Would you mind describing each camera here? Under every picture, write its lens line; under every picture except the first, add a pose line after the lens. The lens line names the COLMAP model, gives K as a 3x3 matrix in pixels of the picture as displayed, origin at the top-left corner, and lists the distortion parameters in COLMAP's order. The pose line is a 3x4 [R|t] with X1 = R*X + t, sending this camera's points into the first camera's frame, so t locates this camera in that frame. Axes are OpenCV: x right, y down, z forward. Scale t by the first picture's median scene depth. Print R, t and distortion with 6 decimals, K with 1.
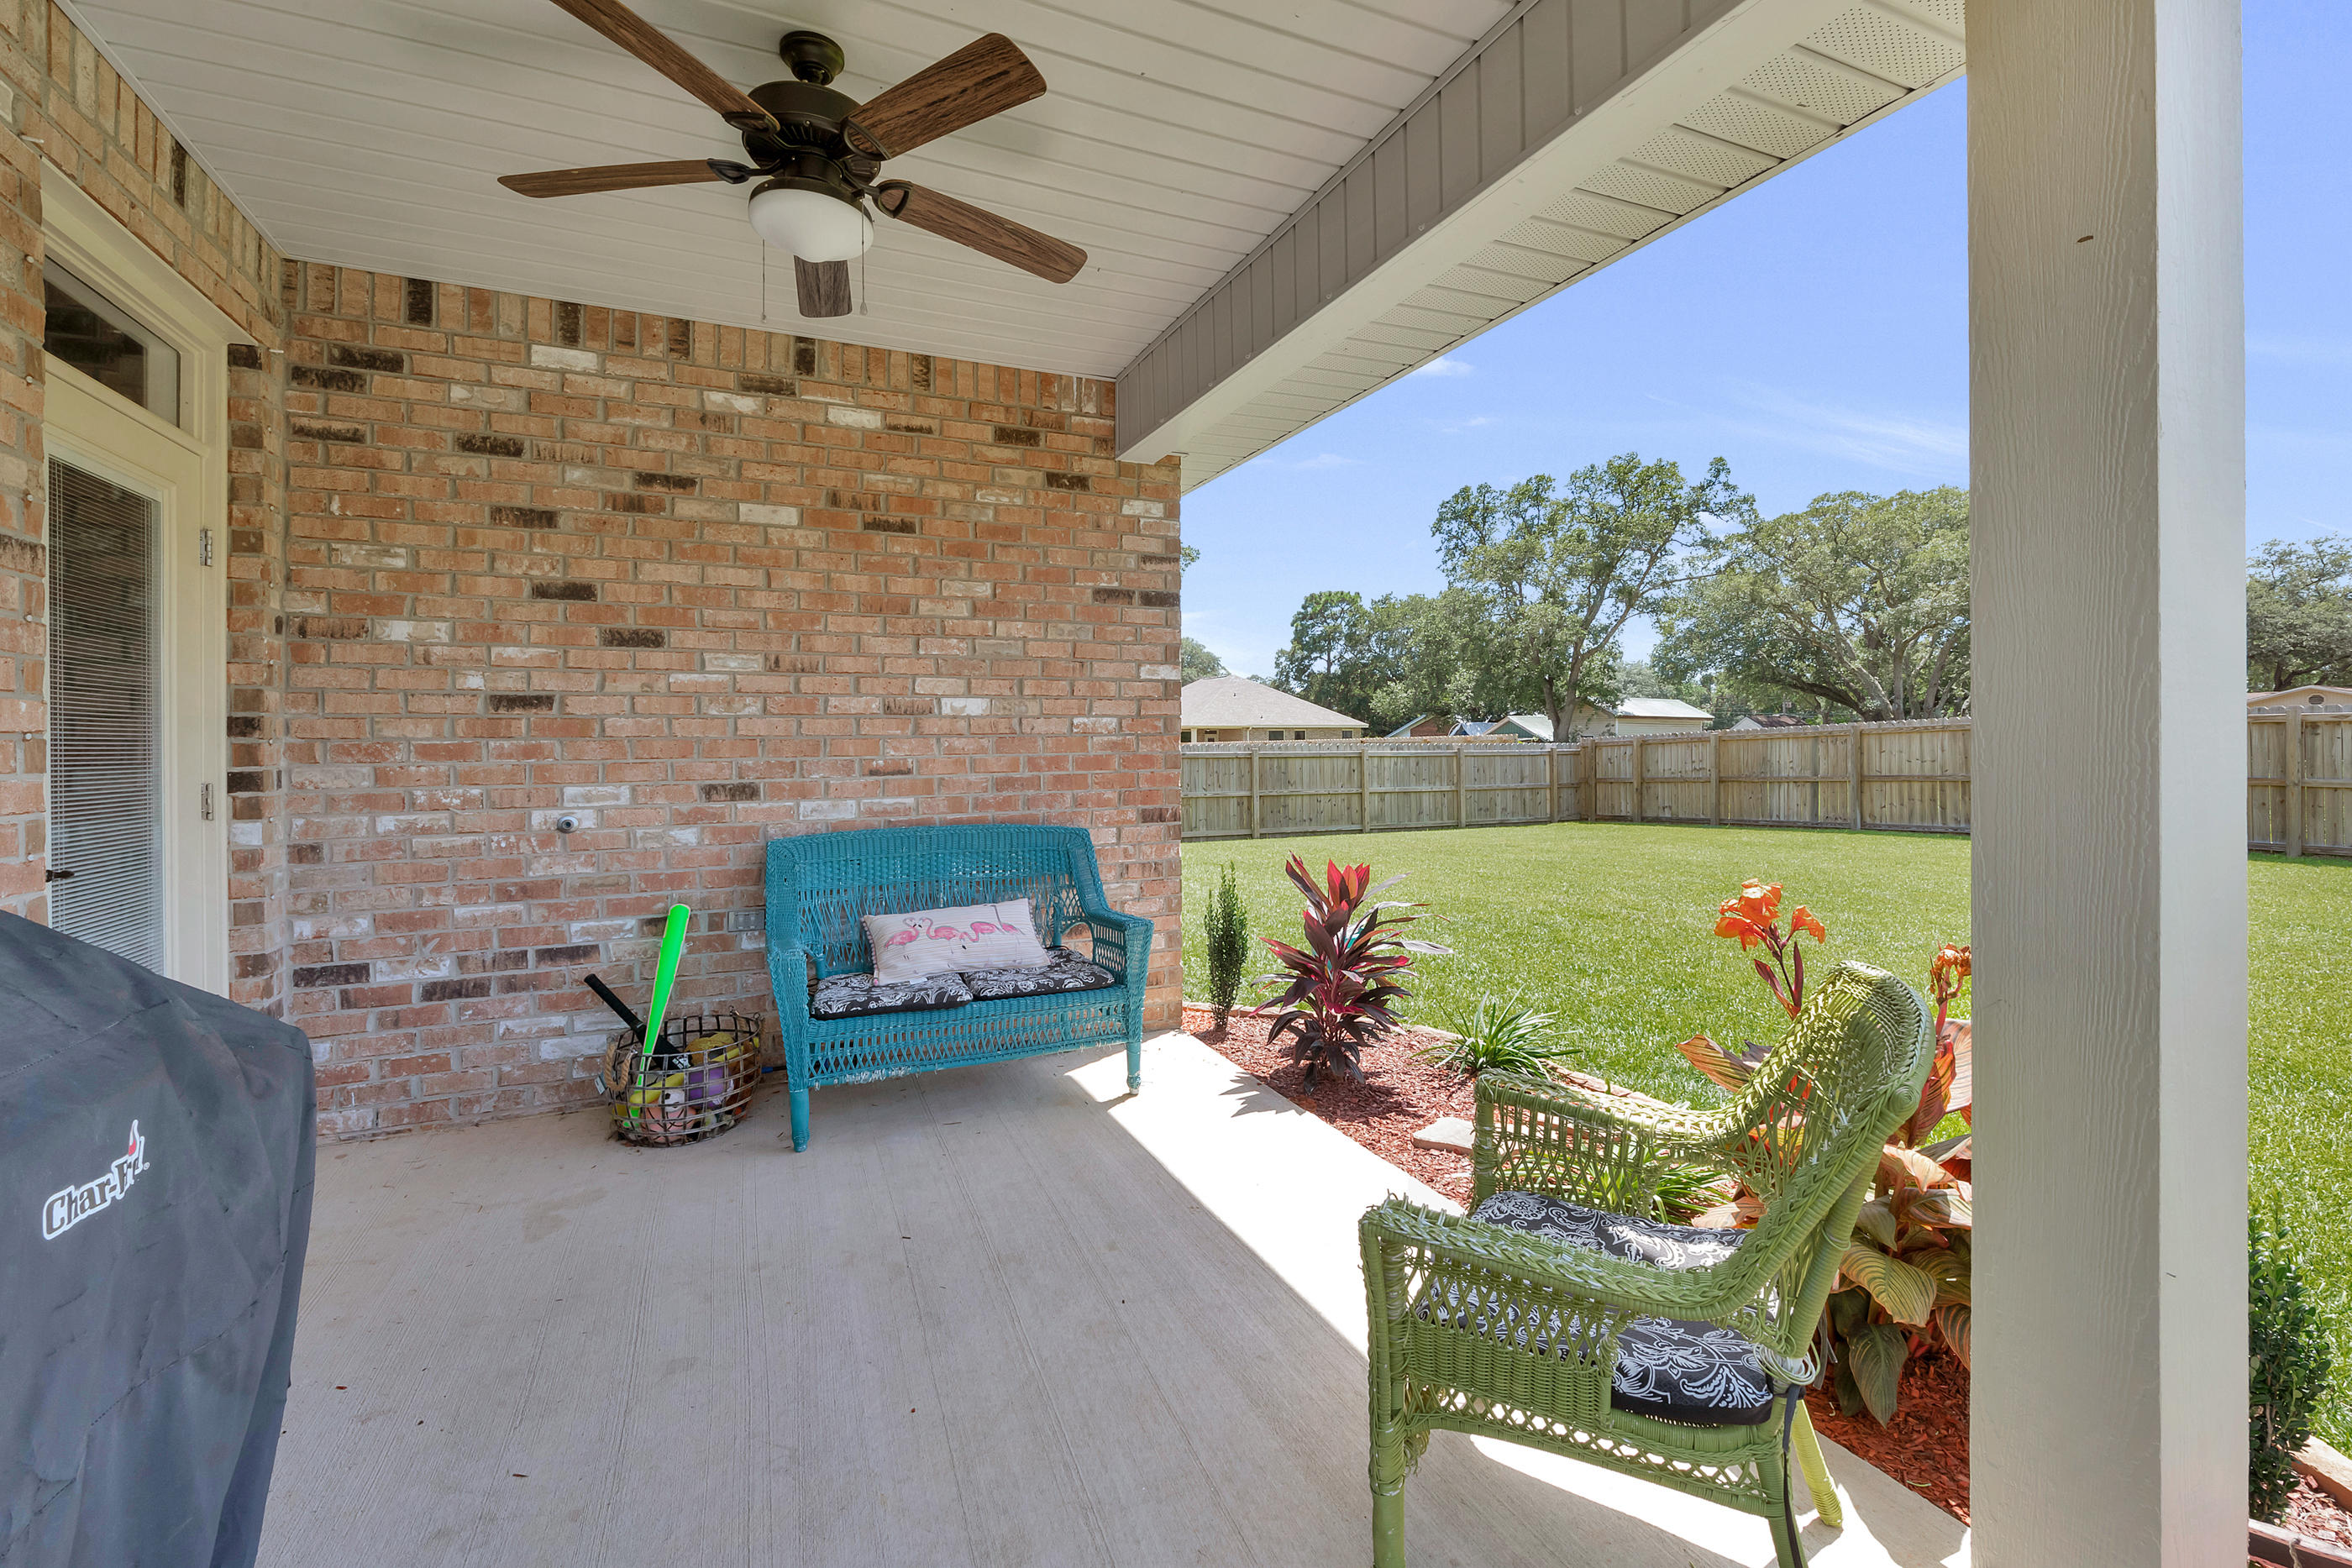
lens RADIAL K [[947.7, 0, 1199.3], [0, 947.7, 745.9], [0, 0, 1]] dist [0.012374, -0.006207]
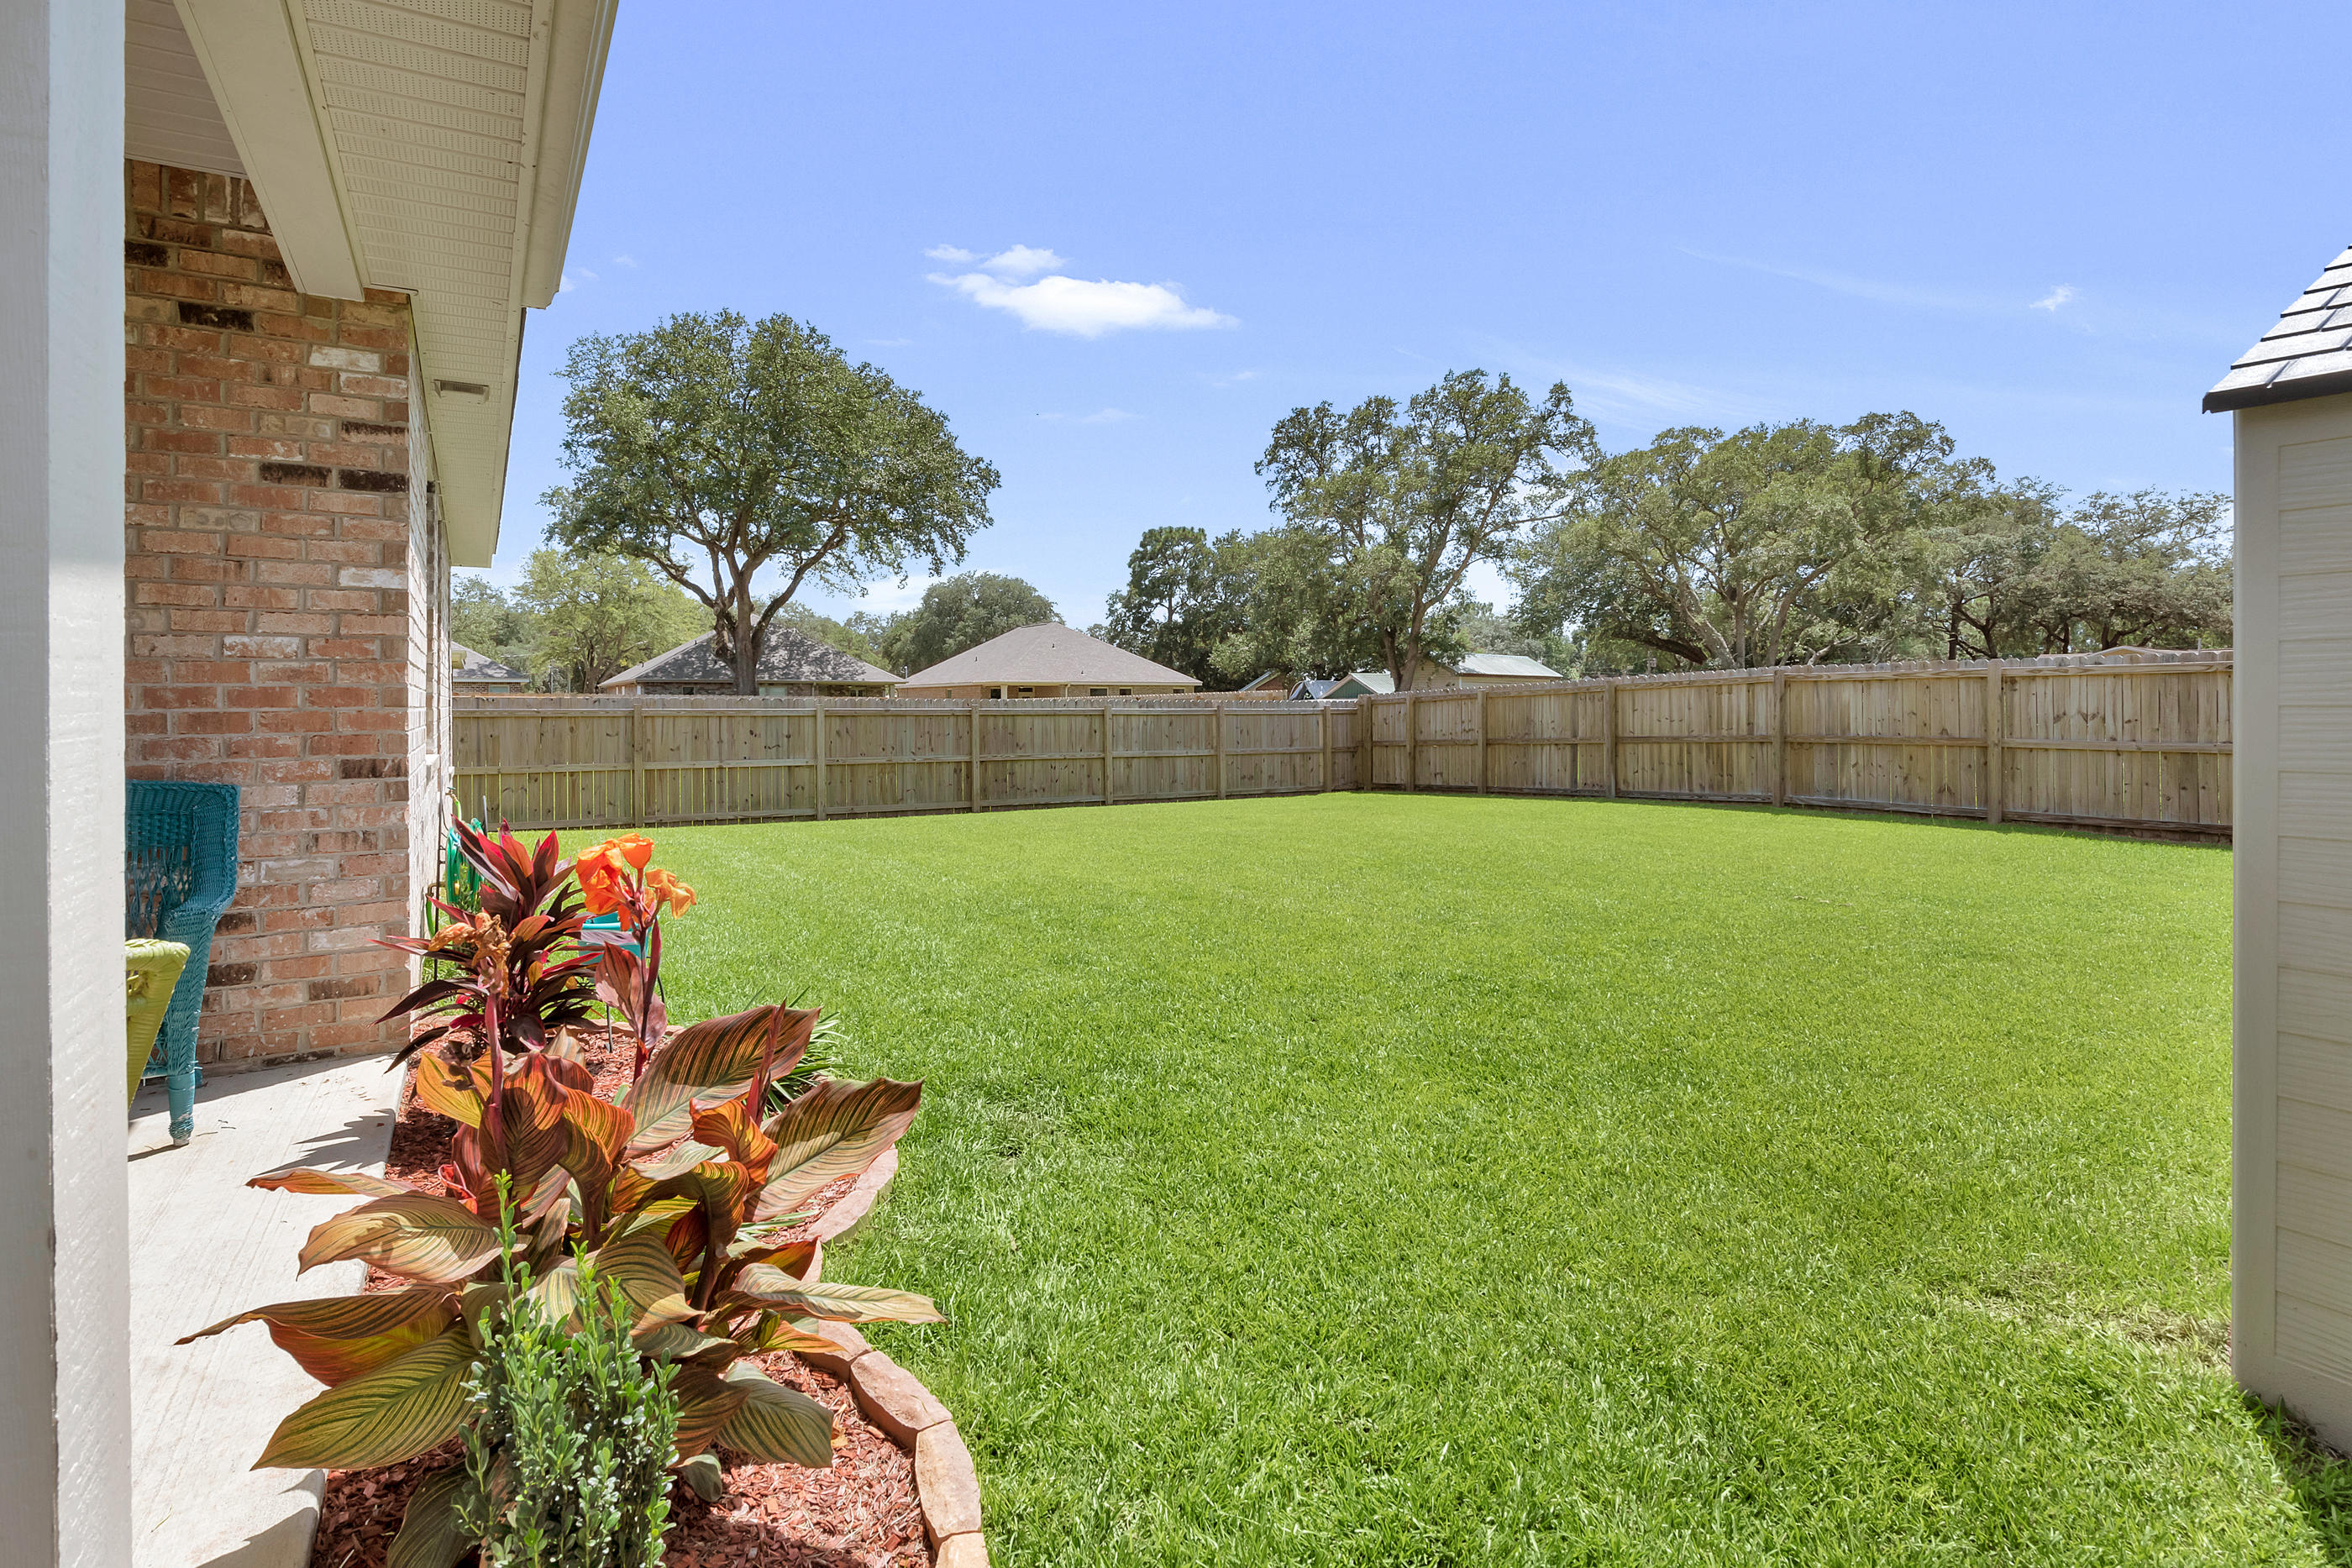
lens RADIAL K [[1096.5, 0, 1220.9], [0, 1096.5, 707.6], [0, 0, 1]] dist [0.003026, -0.000098]
pose [[0.993597, 0.006565, 0.112794, 0.117949], [-0.006262, 0.999976, -0.003042, 0.005197], [-0.112811, 0.002316, 0.993614, 0.012878]]
